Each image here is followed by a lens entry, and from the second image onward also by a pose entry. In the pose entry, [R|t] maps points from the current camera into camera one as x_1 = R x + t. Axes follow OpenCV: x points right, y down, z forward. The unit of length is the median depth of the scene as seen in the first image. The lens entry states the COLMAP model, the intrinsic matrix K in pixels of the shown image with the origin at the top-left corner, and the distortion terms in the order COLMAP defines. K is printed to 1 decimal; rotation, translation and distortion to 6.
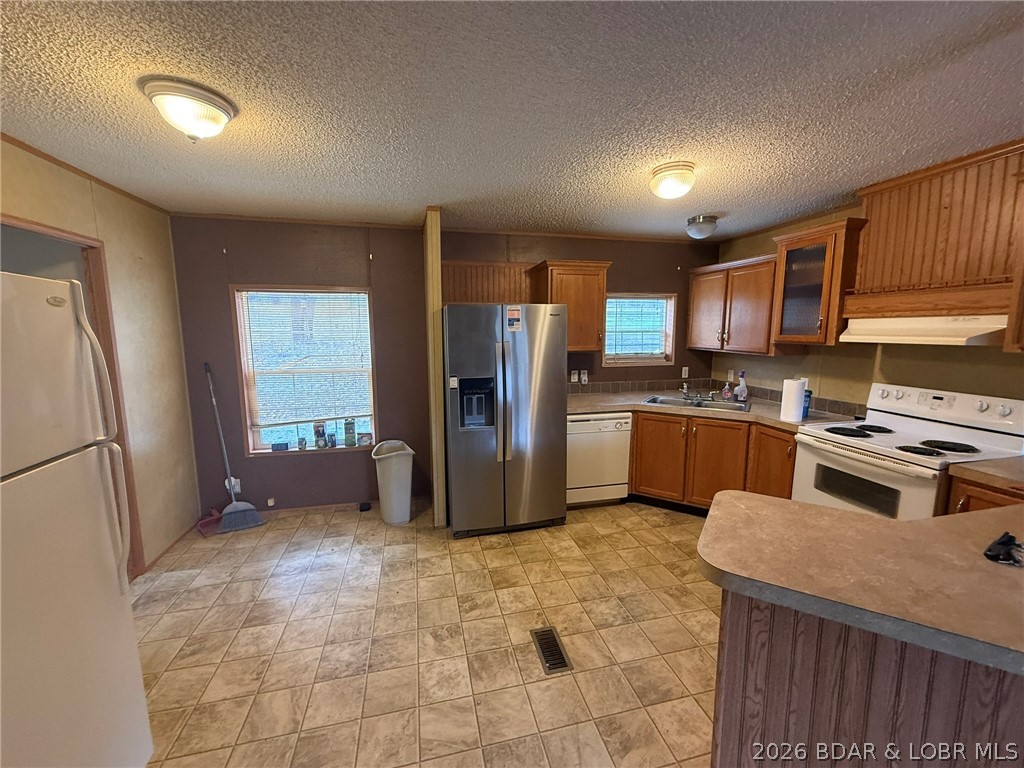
lens RADIAL K [[412.5, 0, 512.8], [0, 412.5, 385.6], [0, 0, 1]] dist [0.000198, -0.000060]
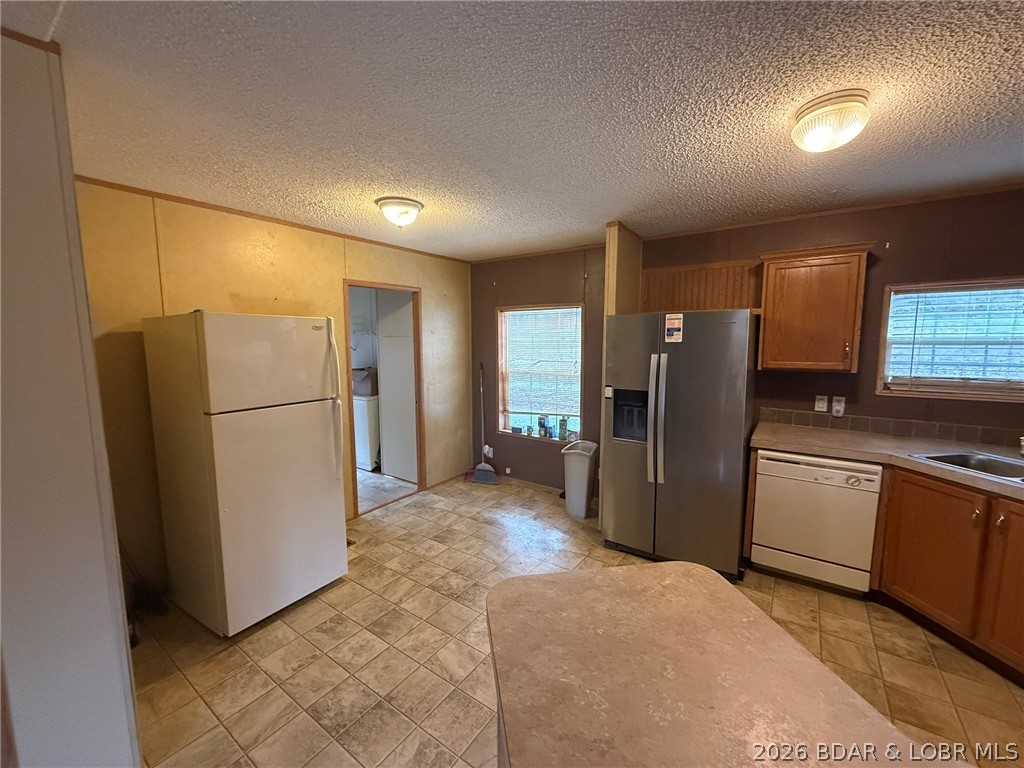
lens RADIAL K [[412.5, 0, 512.8], [0, 412.5, 385.6], [0, 0, 1]] dist [0.000198, -0.000060]
pose [[0.661060, 0.084344, -0.745577, 0.428165], [-0.099383, 0.994750, 0.024415, -0.022940], [0.743722, 0.057958, 0.665972, 0.134603]]
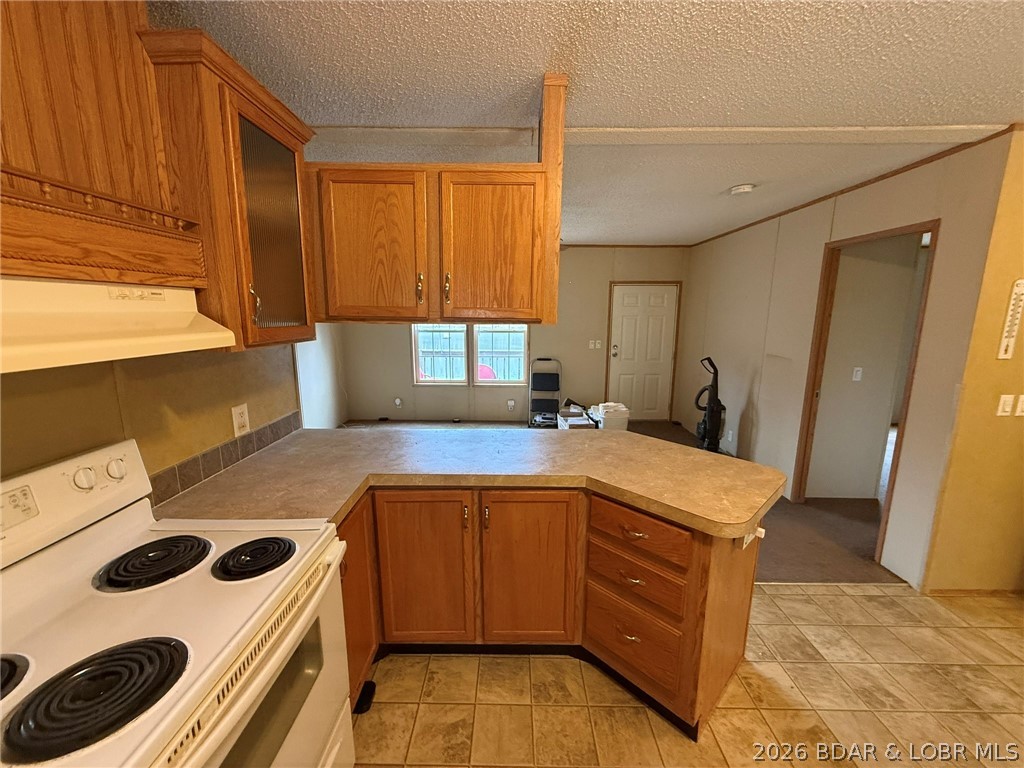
lens RADIAL K [[406.0, 0, 510.0], [0, 406.0, 385.0], [0, 0, 1]] dist [0.000794, -0.000158]
pose [[-0.970188, -0.045370, 0.238070, 0.396626], [0.030522, 0.951626, 0.305740, -0.128873], [-0.240426, 0.303891, -0.921871, 0.912602]]
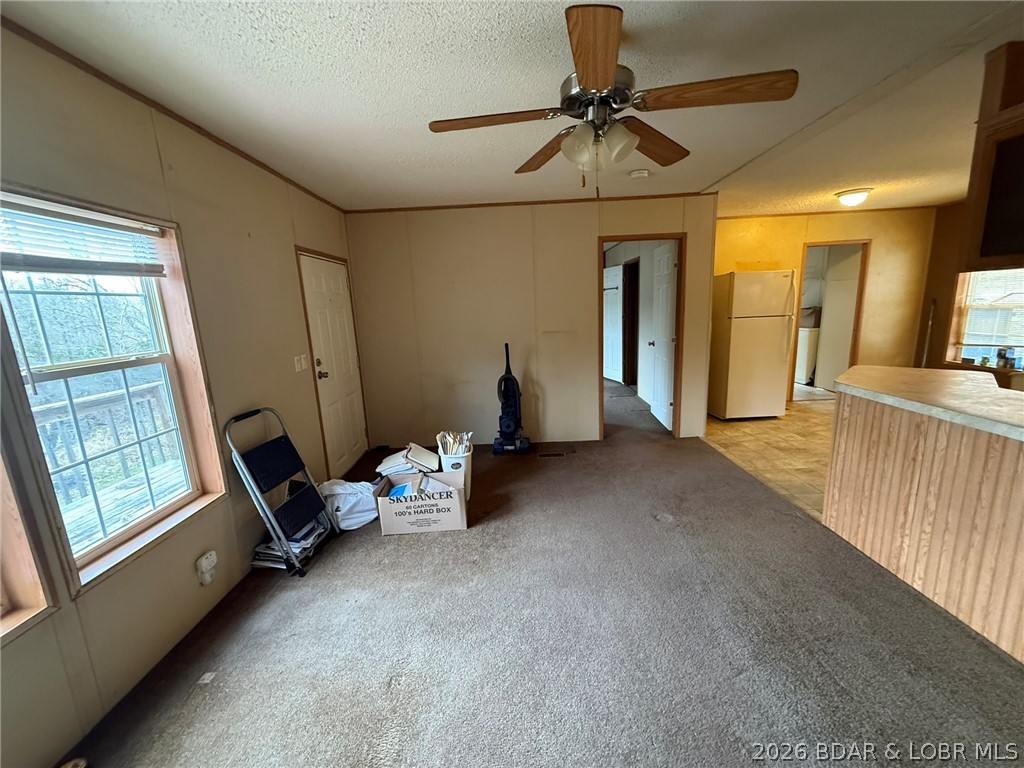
lens RADIAL K [[406.0, 0, 510.0], [0, 406.0, 385.0], [0, 0, 1]] dist [0.000794, -0.000158]
pose [[-0.244850, 0.198748, -0.948972, 1.267671], [-0.084332, 0.970689, 0.225056, 0.056443], [0.965886, 0.135134, -0.220913, -0.199541]]
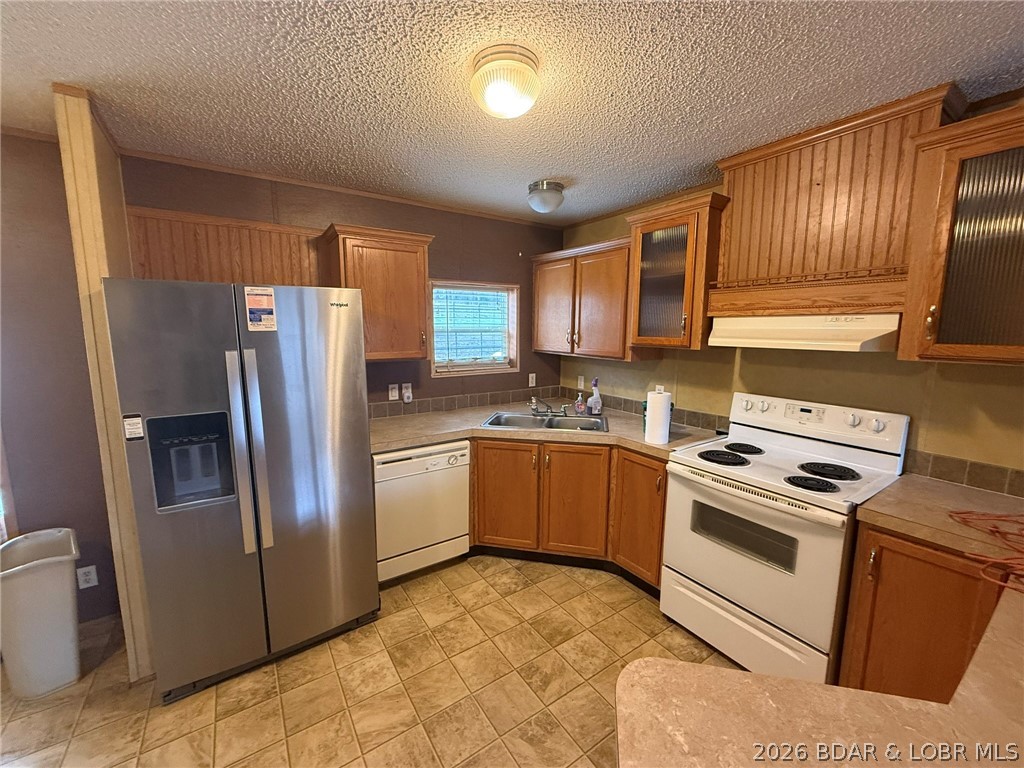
lens RADIAL K [[412.5, 0, 512.8], [0, 412.5, 385.6], [0, 0, 1]] dist [0.000198, -0.000060]
pose [[0.936618, -0.042401, 0.347776, 0.121515], [0.040867, 0.999096, 0.011747, -0.044252], [-0.347960, 0.003210, 0.937504, 0.311830]]
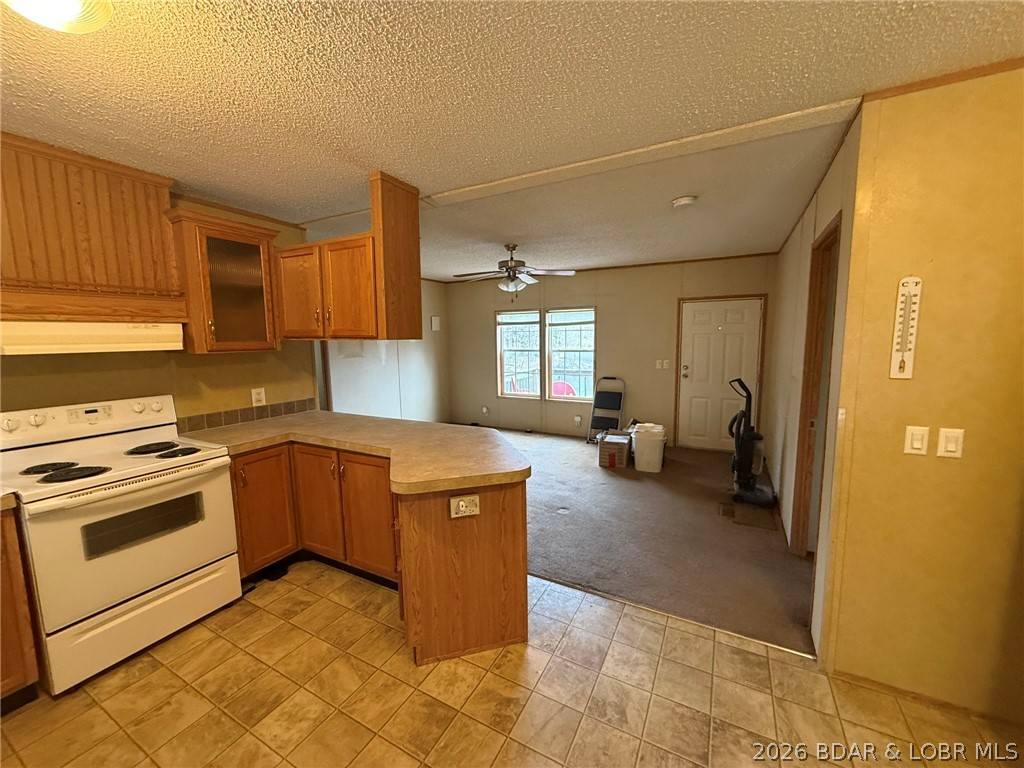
lens RADIAL K [[406.0, 0, 510.0], [0, 406.0, 385.0], [0, 0, 1]] dist [0.000794, -0.000158]
pose [[-0.745988, -0.069102, 0.662364, -0.199641], [0.104522, 0.970127, 0.218928, -0.098364], [-0.657705, 0.232549, -0.716481, 0.789719]]
